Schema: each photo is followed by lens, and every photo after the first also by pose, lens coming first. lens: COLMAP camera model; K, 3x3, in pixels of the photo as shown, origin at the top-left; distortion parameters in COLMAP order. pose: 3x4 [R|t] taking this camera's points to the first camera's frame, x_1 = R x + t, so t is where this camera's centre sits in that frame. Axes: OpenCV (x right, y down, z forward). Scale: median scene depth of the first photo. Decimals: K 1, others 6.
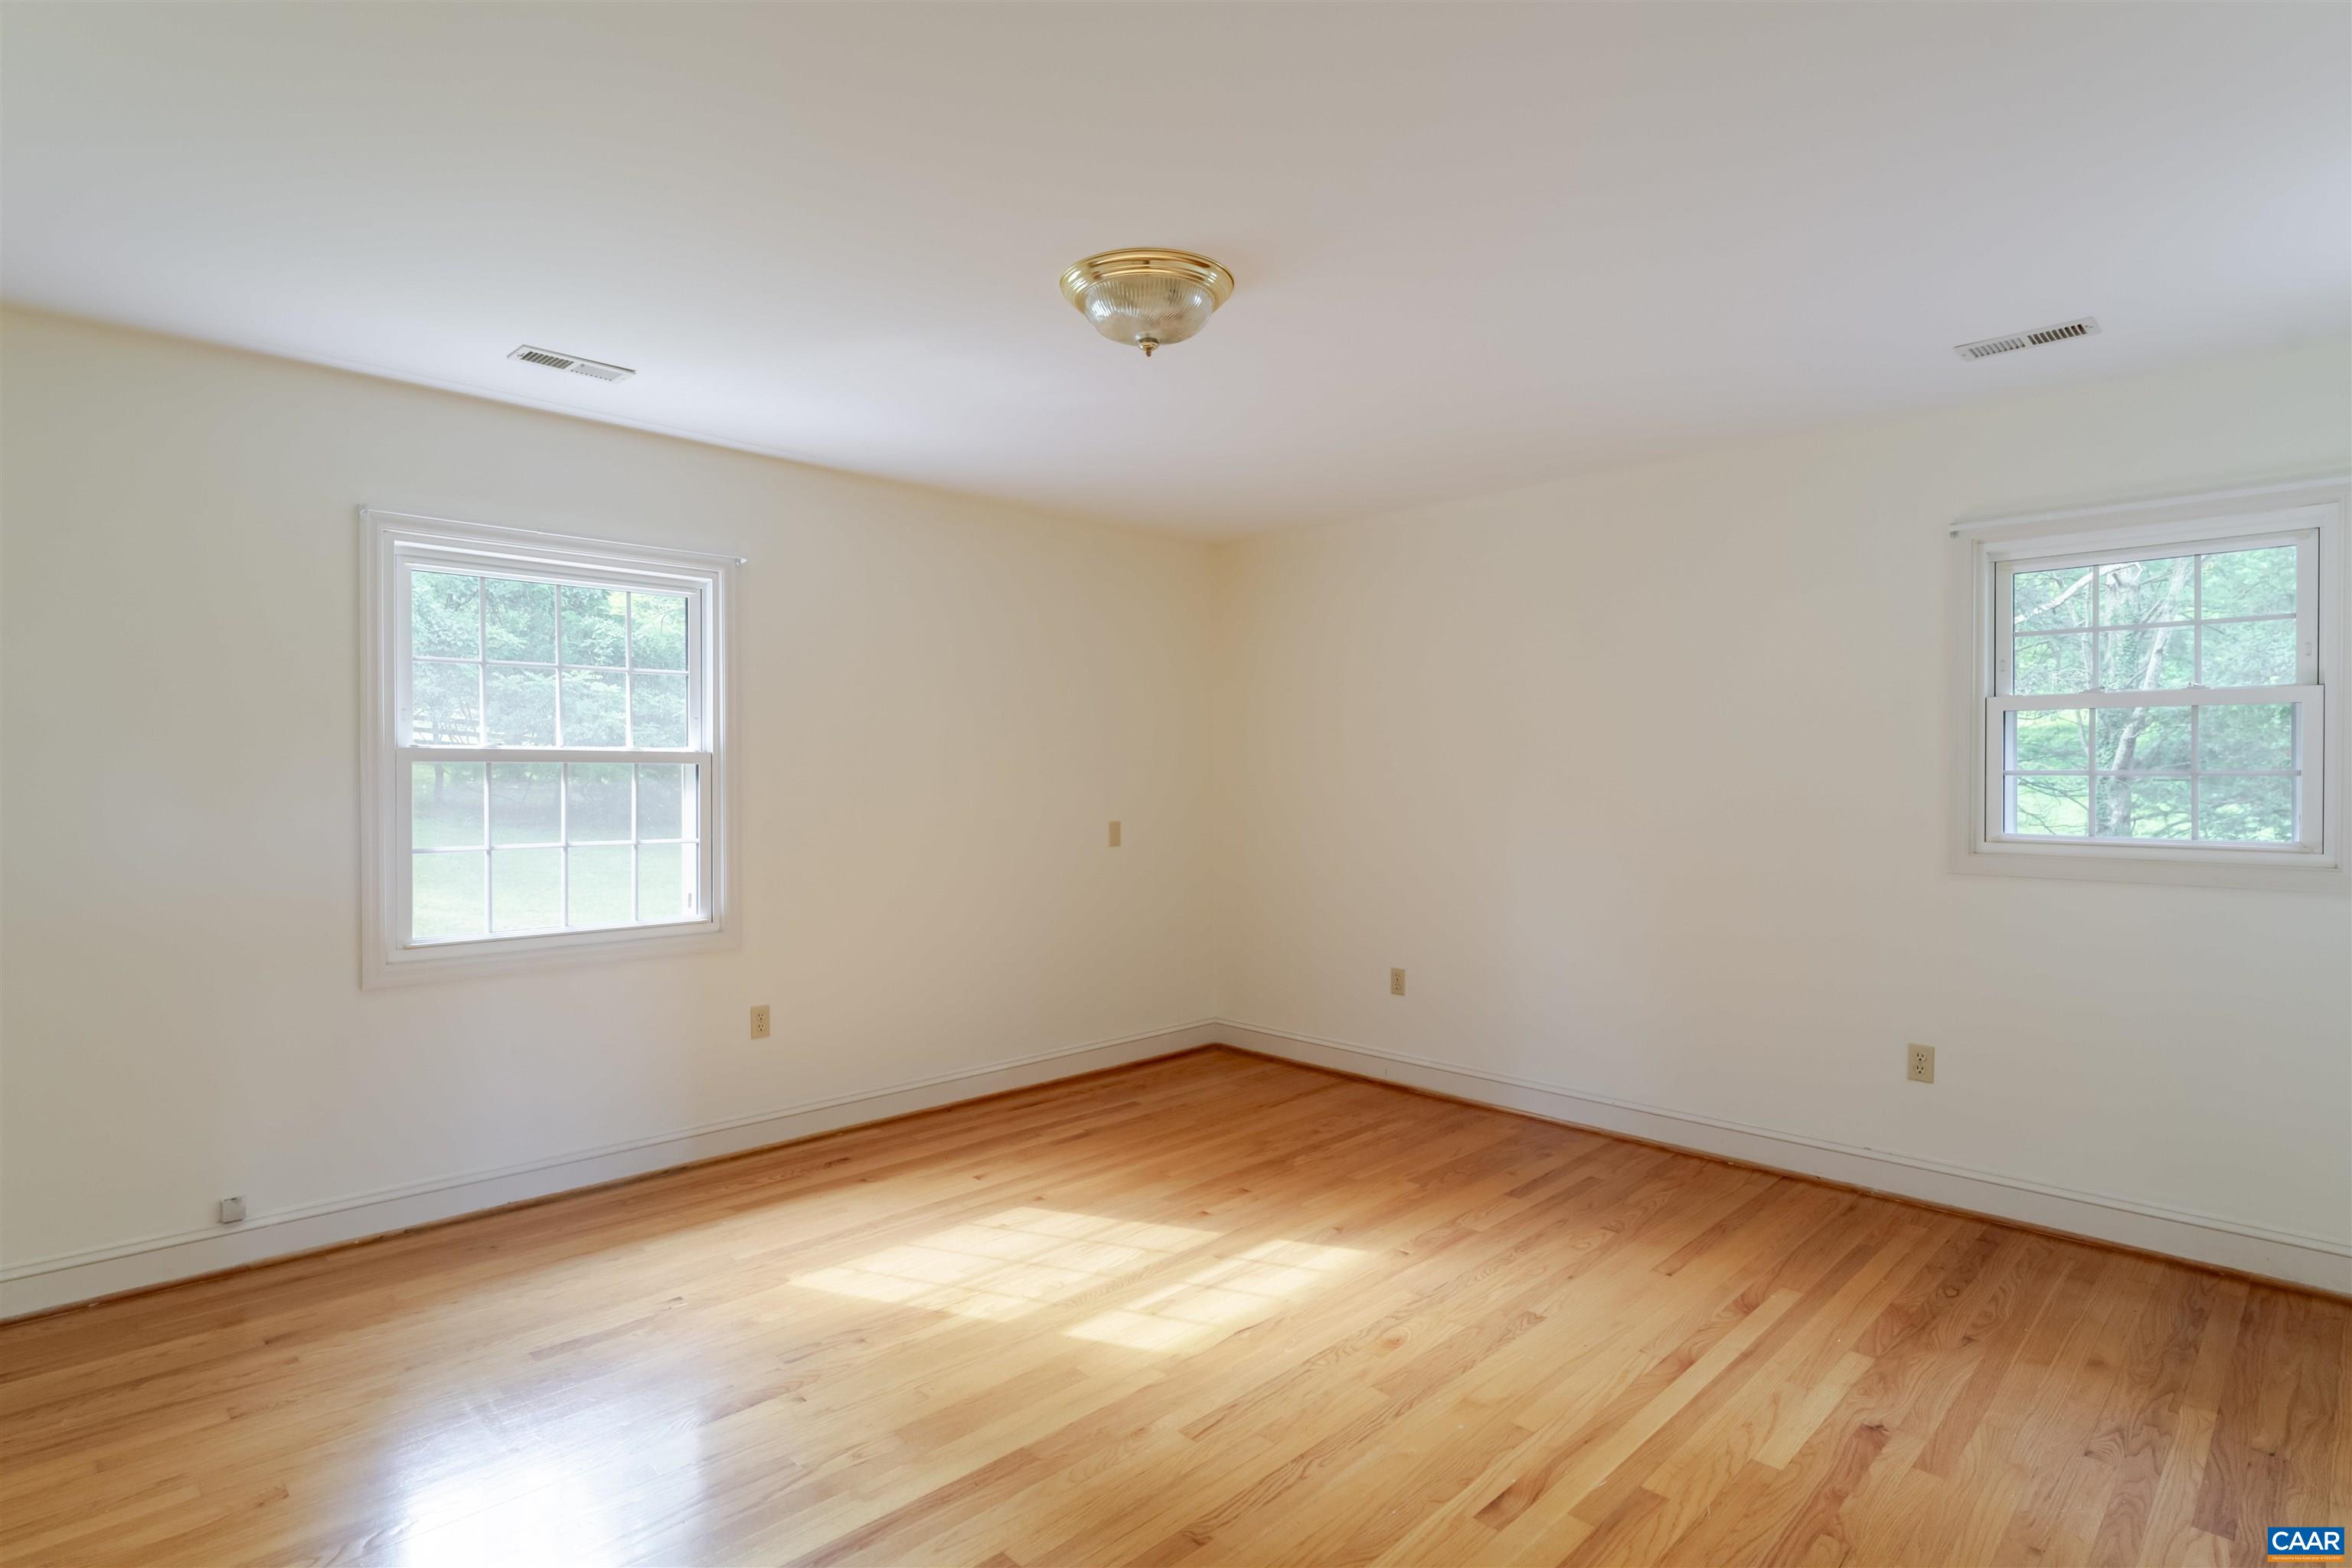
lens RADIAL K [[1199.0, 0, 1159.6], [0, 1199.0, 778.1], [0, 0, 1]] dist [-0.001013, -0.000935]
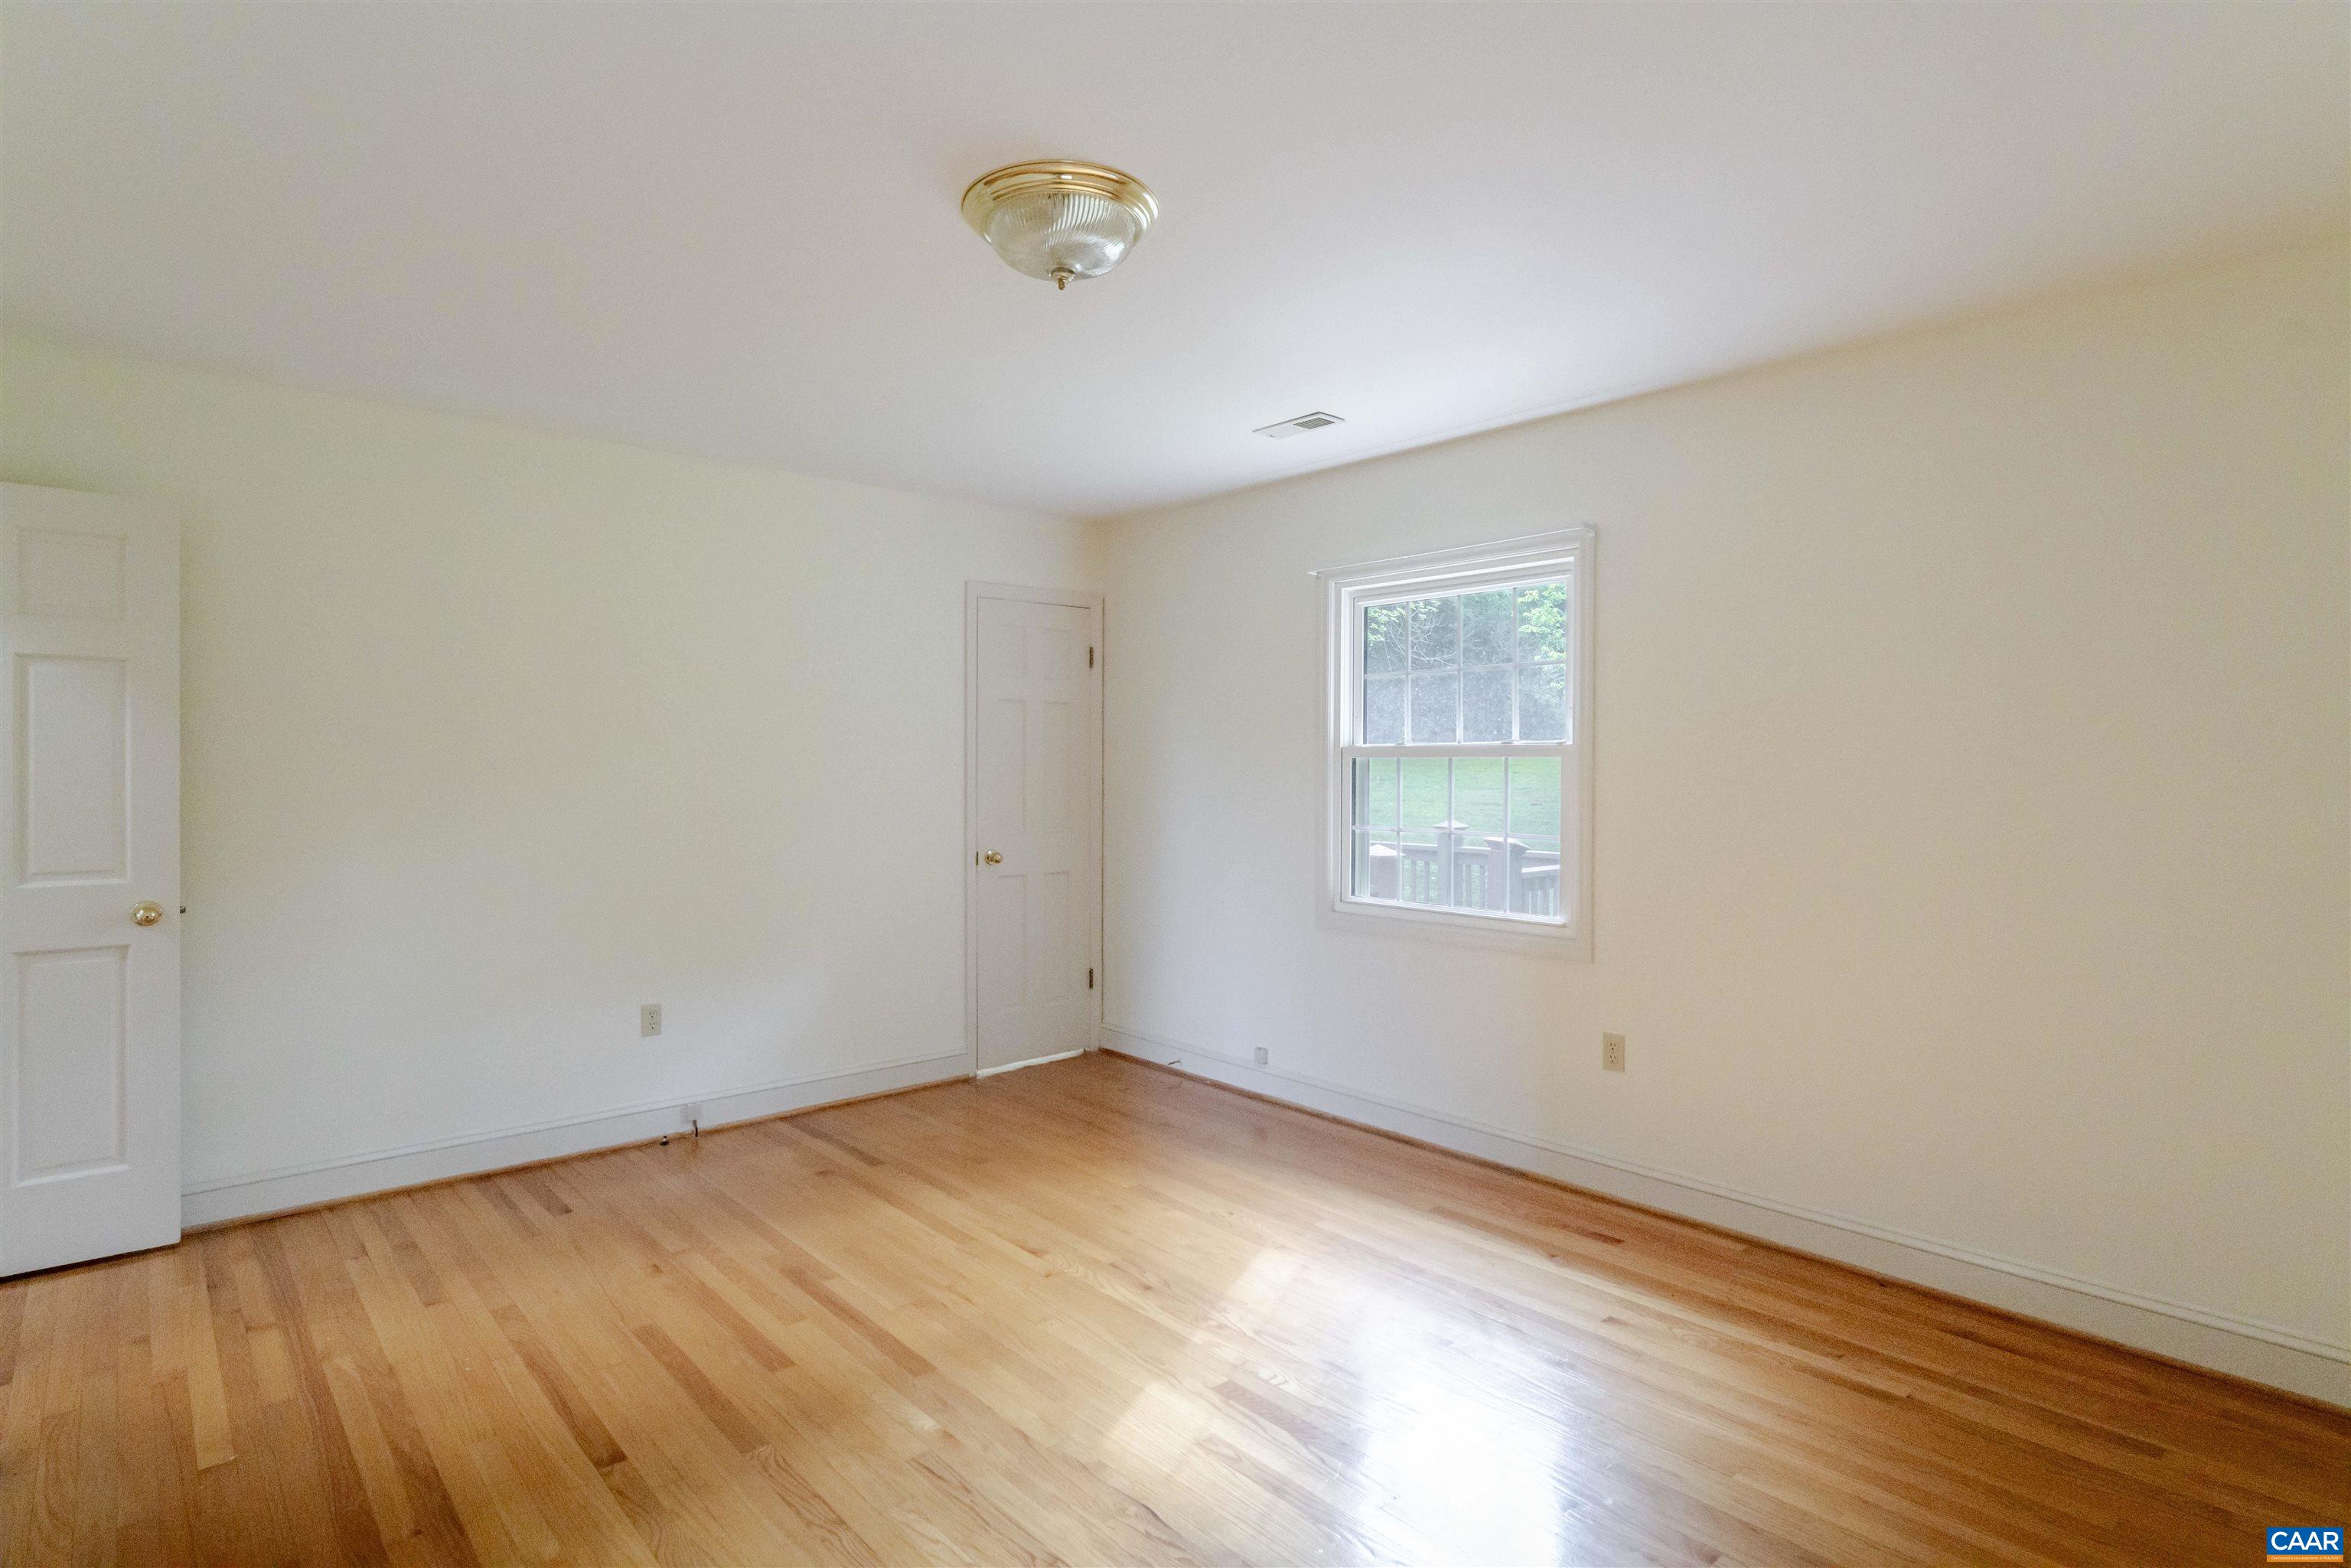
lens RADIAL K [[1198.5, 0, 1166.2], [0, 1198.5, 779.4], [0, 0, 1]] dist [-0.001013, -0.000935]
pose [[-0.052354, 0.009474, -0.998584, 0.606162], [-0.012955, 0.999864, 0.010166, 0.000394], [0.998545, 0.013469, -0.052224, 0.786796]]
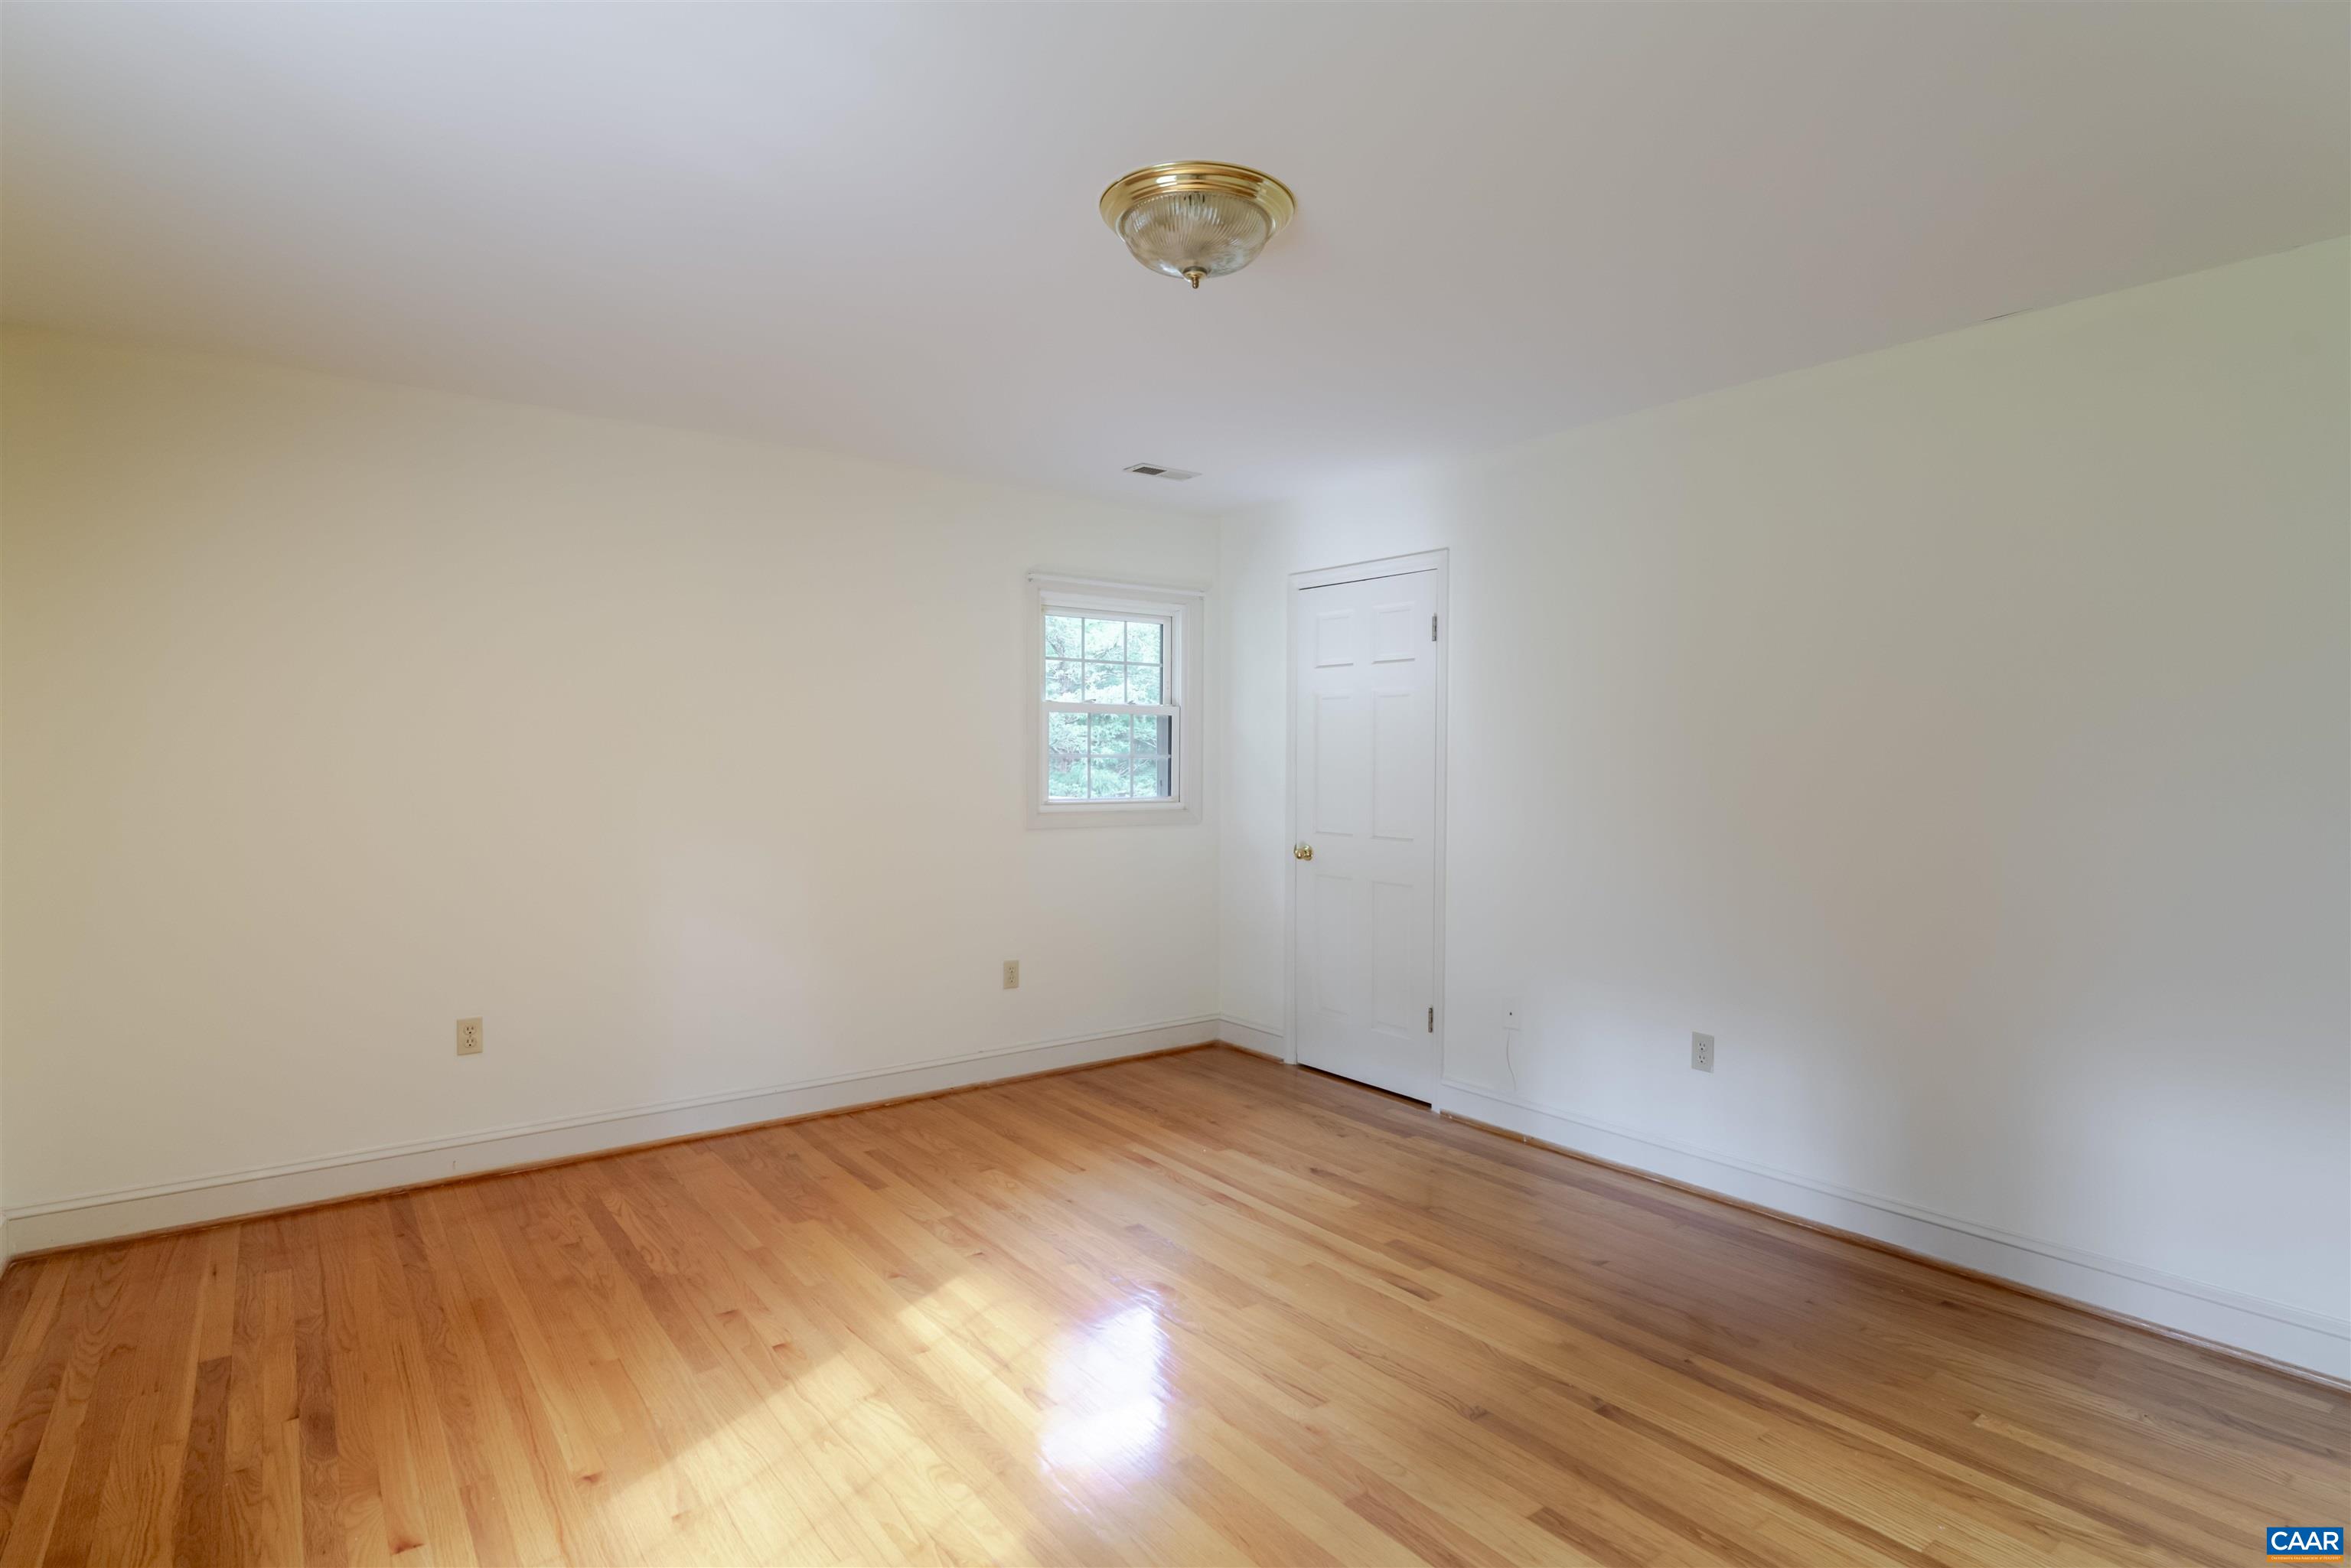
lens RADIAL K [[1198.5, 0, 1175.4], [0, 1198.5, 781.6], [0, 0, 1]] dist [-0.001013, -0.000935]
pose [[0.119844, -0.019890, 0.992593, -0.632465], [0.001419, 0.999802, 0.019863, -0.002135], [-0.992792, -0.000972, 0.119848, 0.635149]]
